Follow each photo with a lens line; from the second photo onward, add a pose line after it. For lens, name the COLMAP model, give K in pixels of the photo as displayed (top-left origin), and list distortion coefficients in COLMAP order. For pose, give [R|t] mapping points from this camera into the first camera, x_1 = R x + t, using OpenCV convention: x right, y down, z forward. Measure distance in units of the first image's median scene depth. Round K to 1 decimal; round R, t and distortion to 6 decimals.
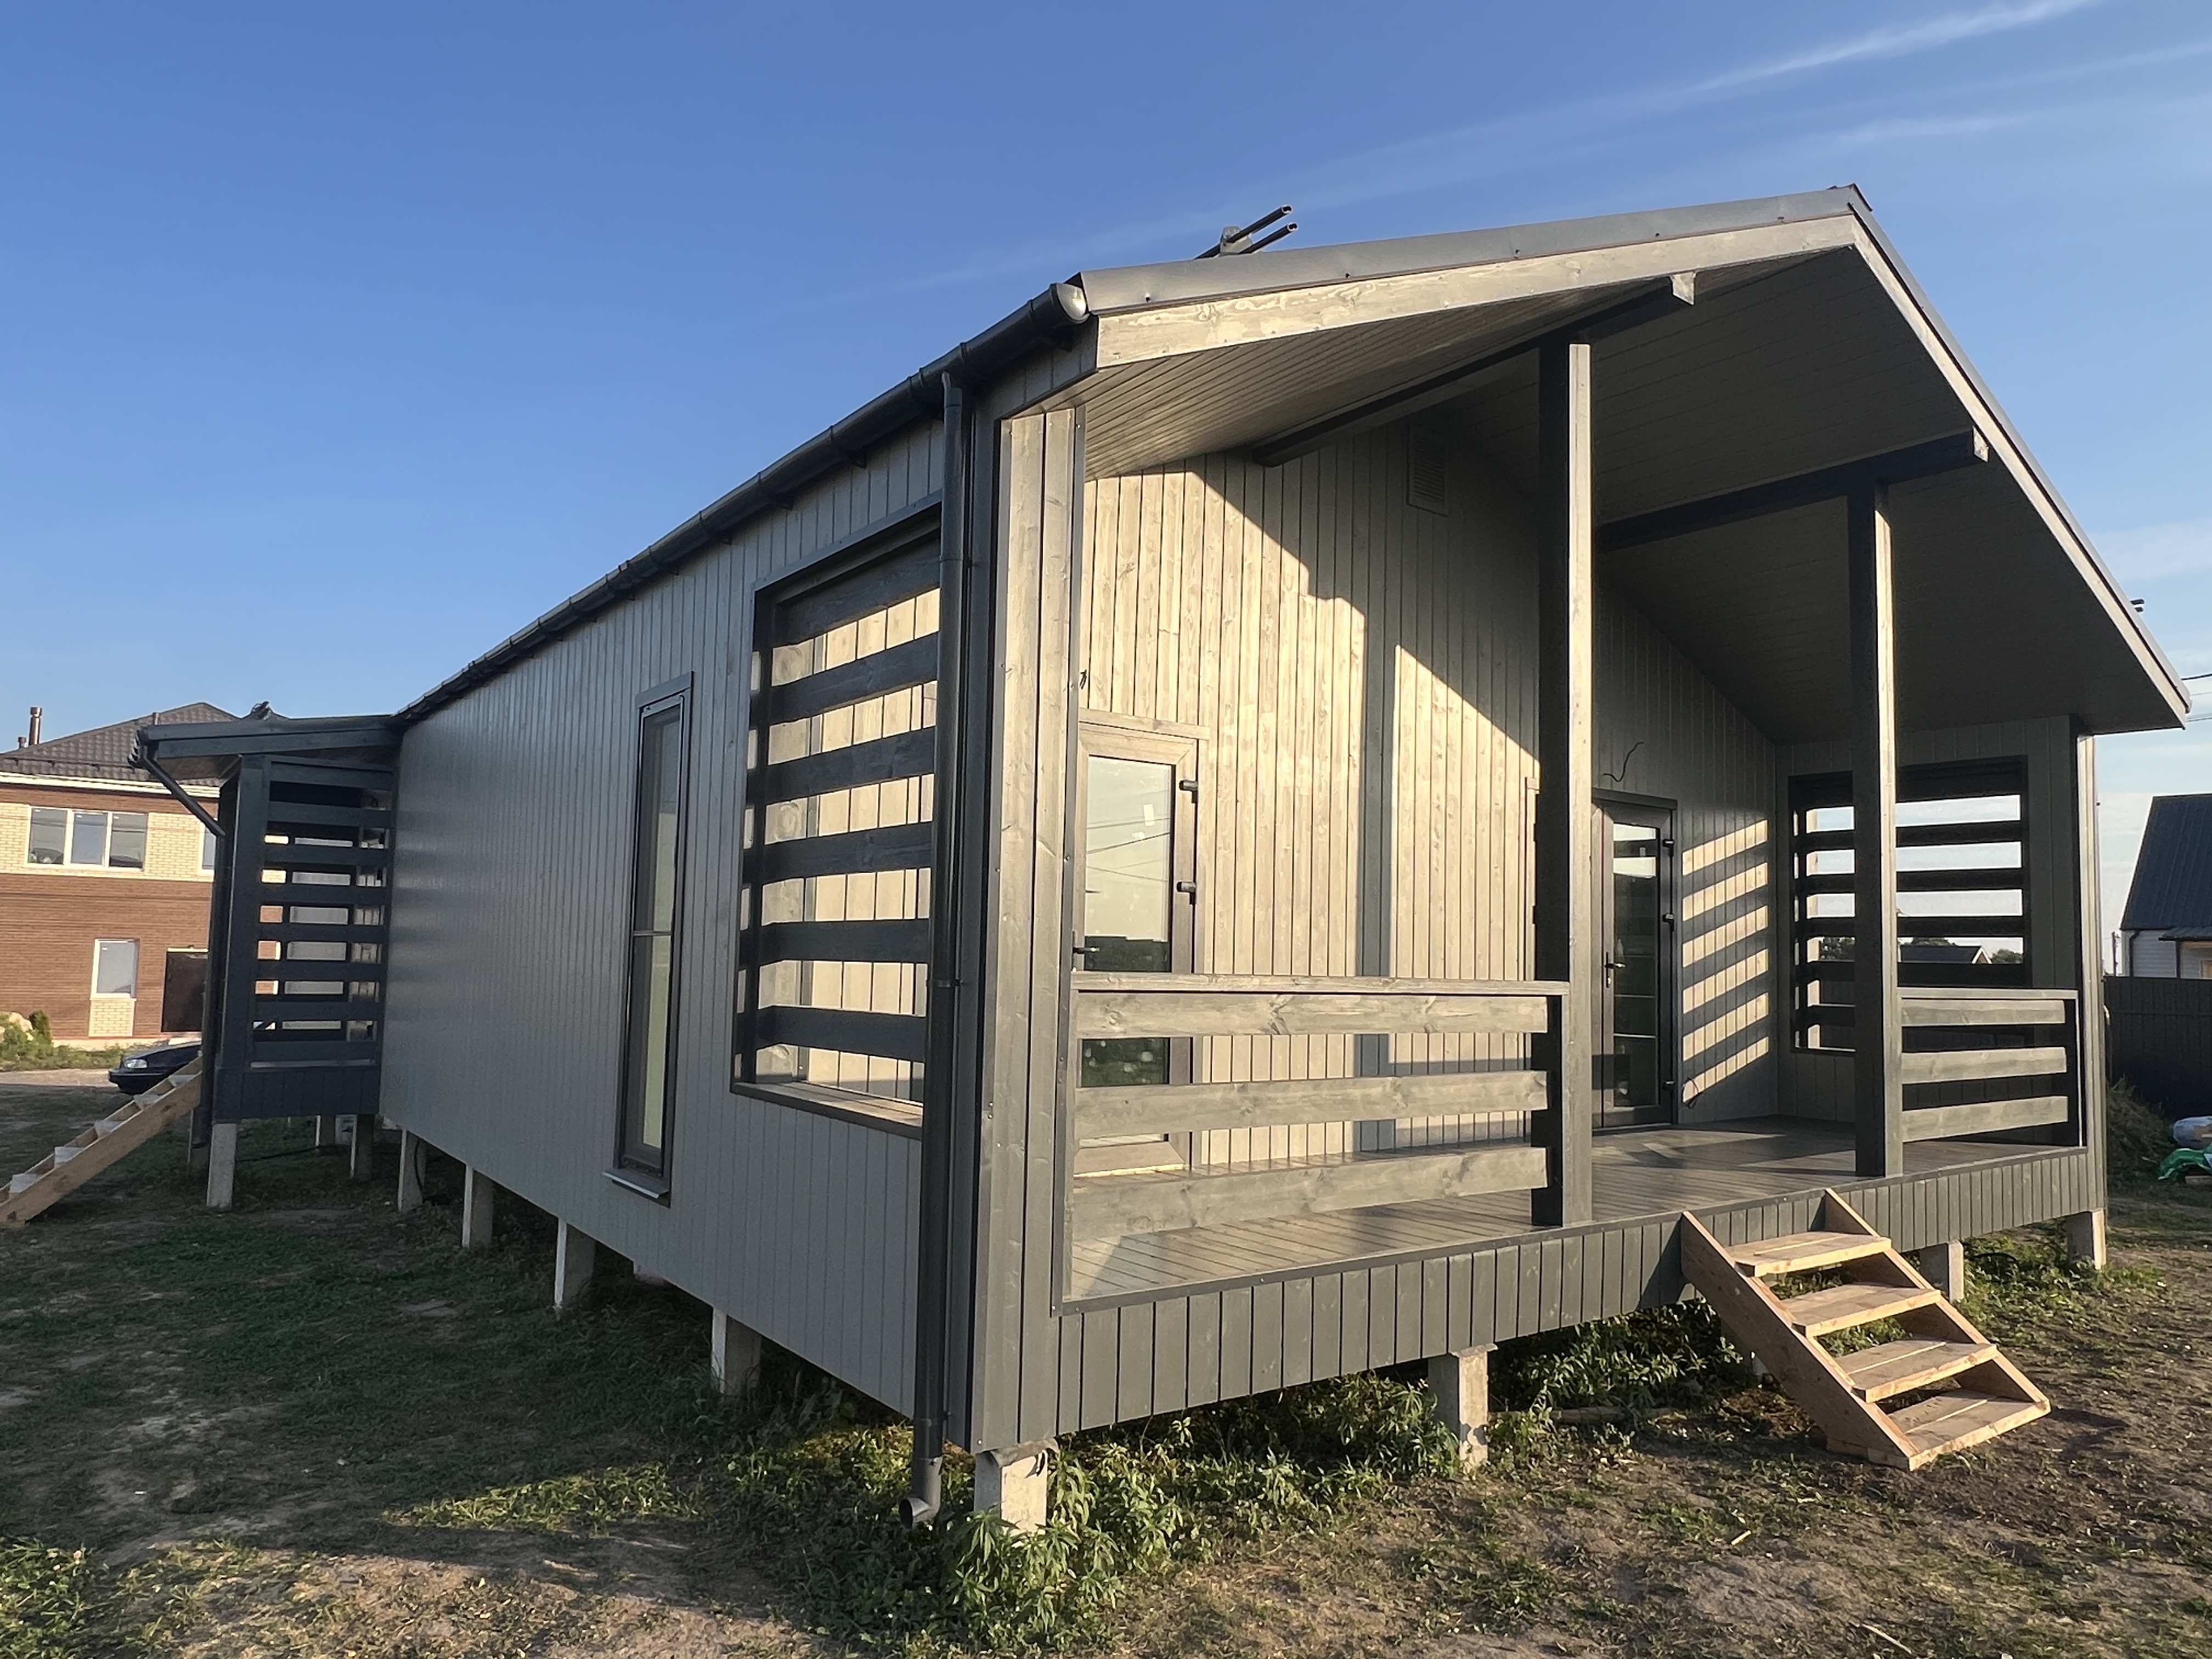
lens RADIAL K [[1406.9, 0, 1092.9], [0, 1406.9, 855.3], [0, 0, 1]] dist [-0.004367, 0.002802]
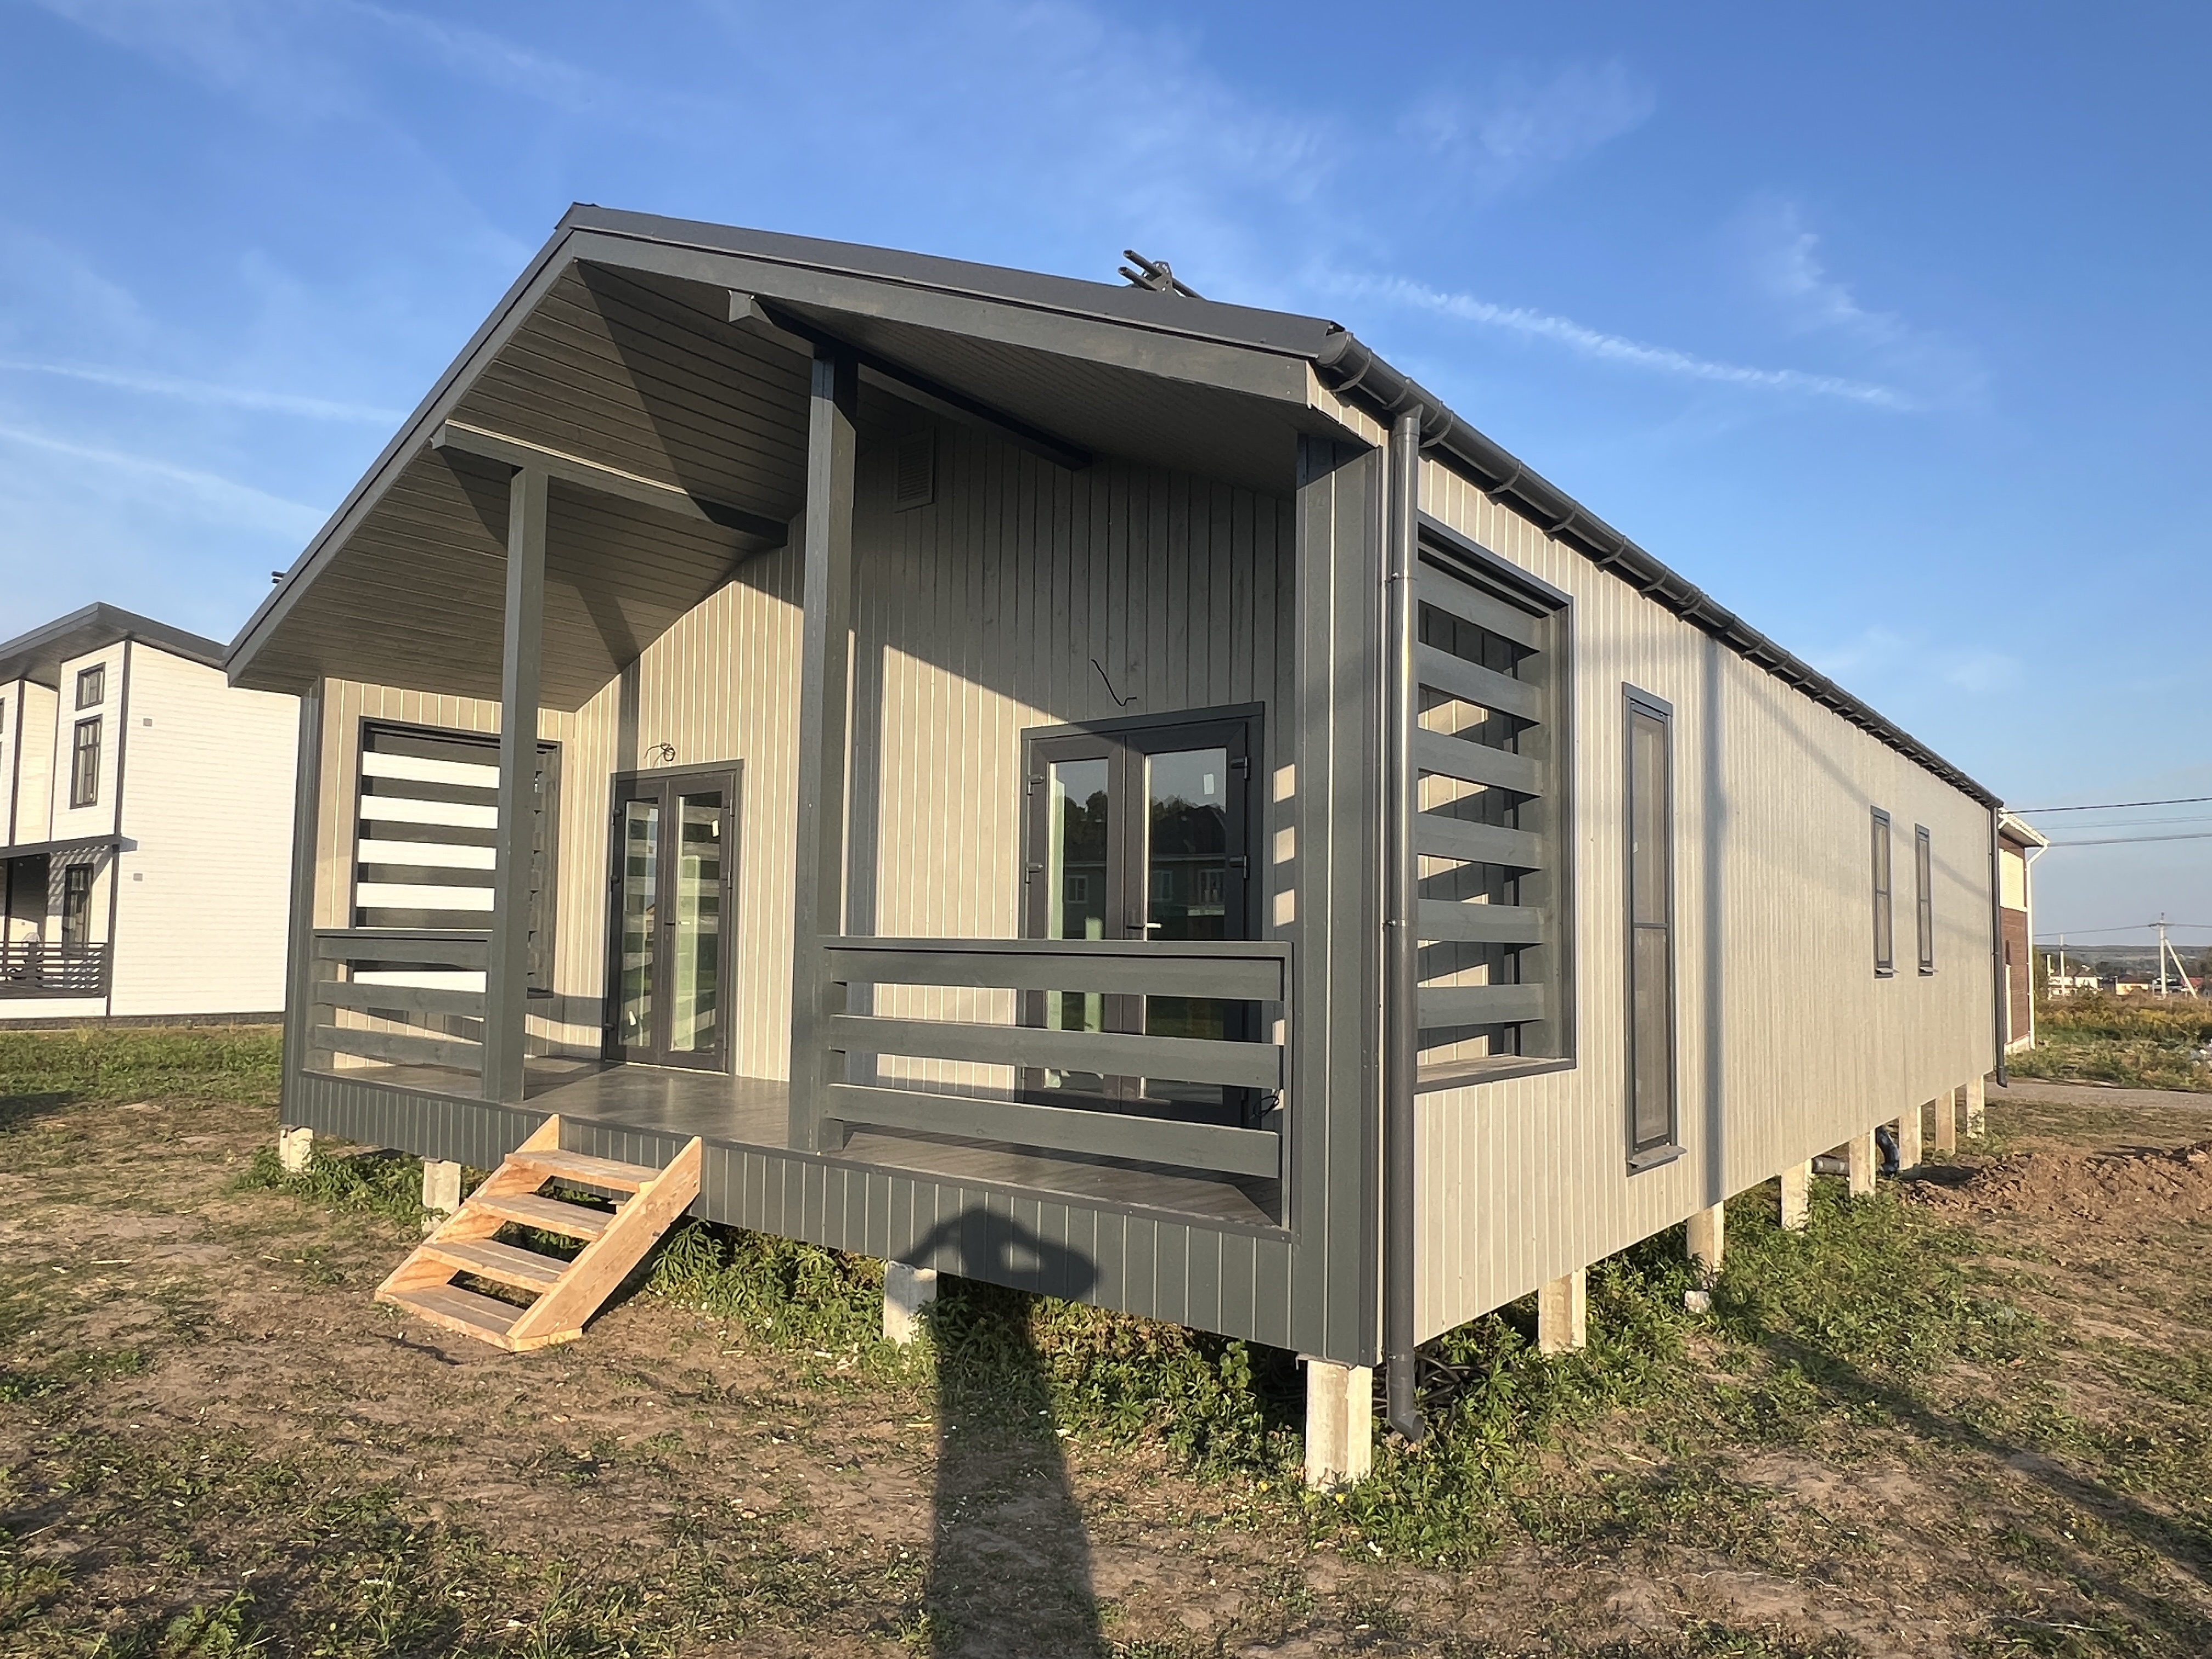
lens RADIAL K [[1406.9, 0, 1092.9], [0, 1406.9, 855.3], [0, 0, 1]] dist [-0.004367, 0.002802]
pose [[0.261765, -0.079388, -0.961861, 1.824233], [0.062037, 0.995934, -0.065317, 0.140826], [0.963136, -0.042573, 0.265626, 1.178715]]
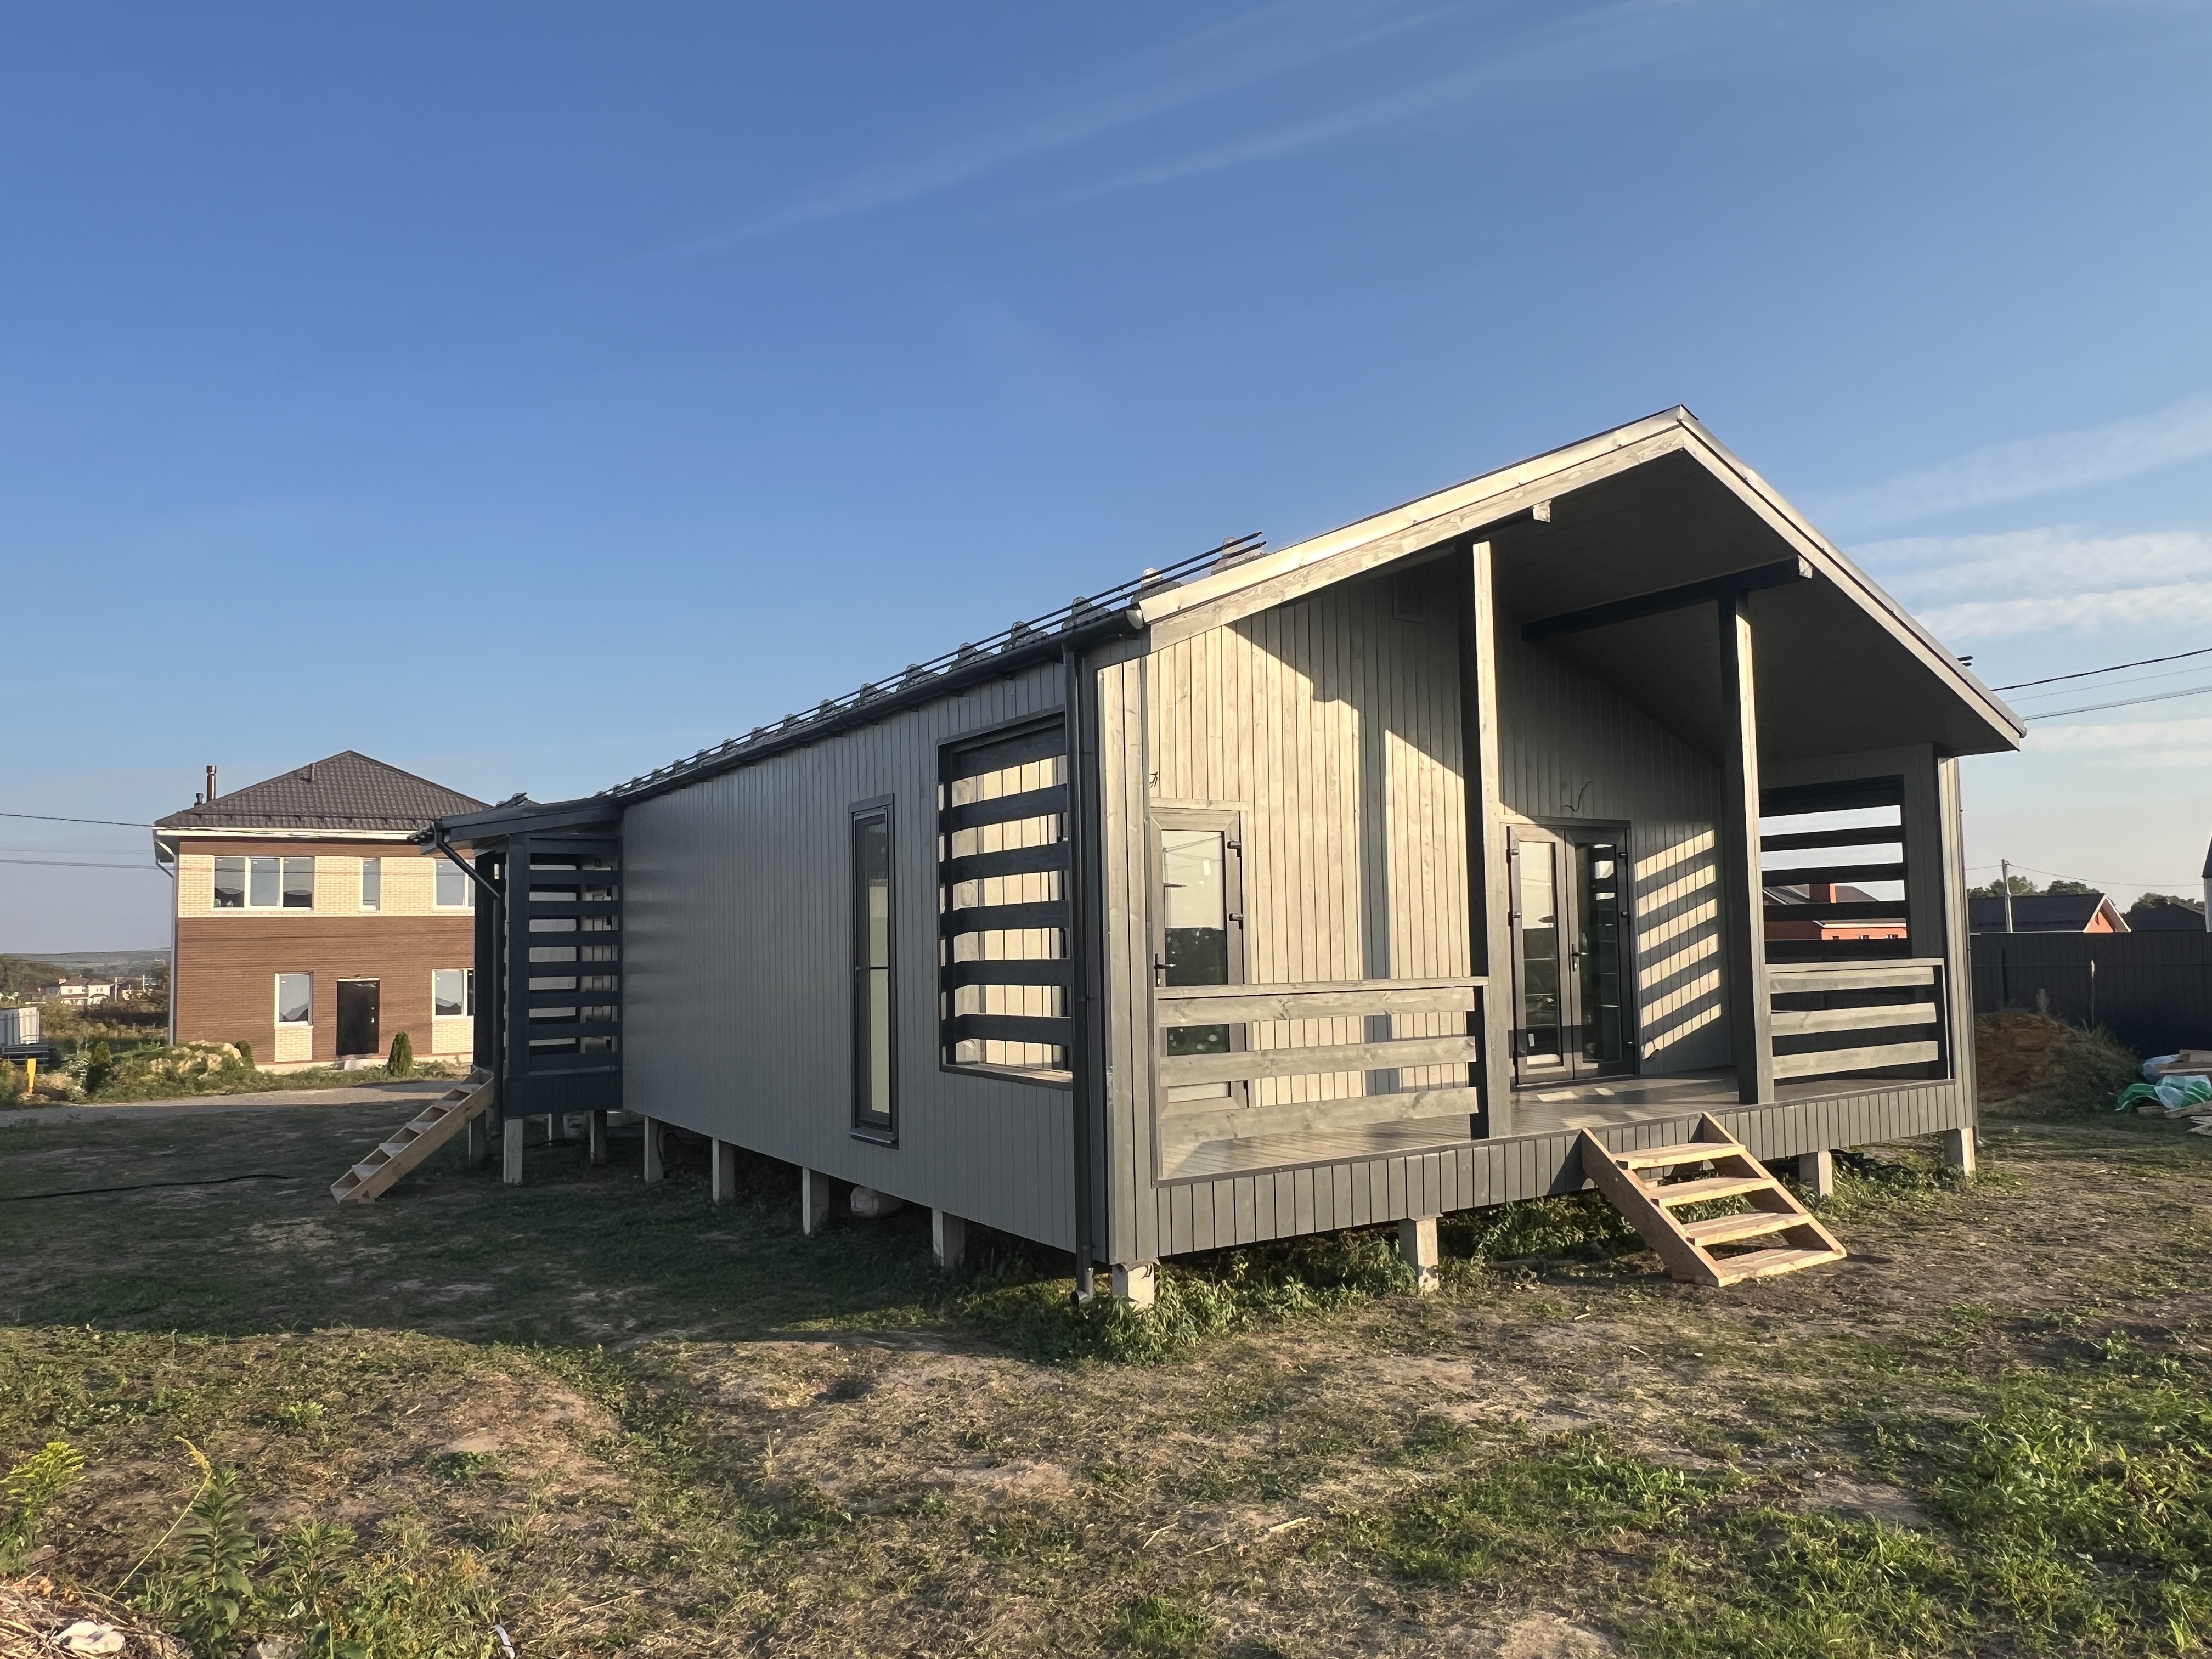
lens RADIAL K [[1441.6, 0, 1097.3], [0, 1441.6, 859.3], [0, 0, 1]] dist [-0.002241, -0.002082]
pose [[0.997098, -0.047607, -0.059412, 0.019714], [0.048356, 0.998767, 0.011241, -0.069552], [0.058803, -0.014081, 0.998170, -0.538346]]
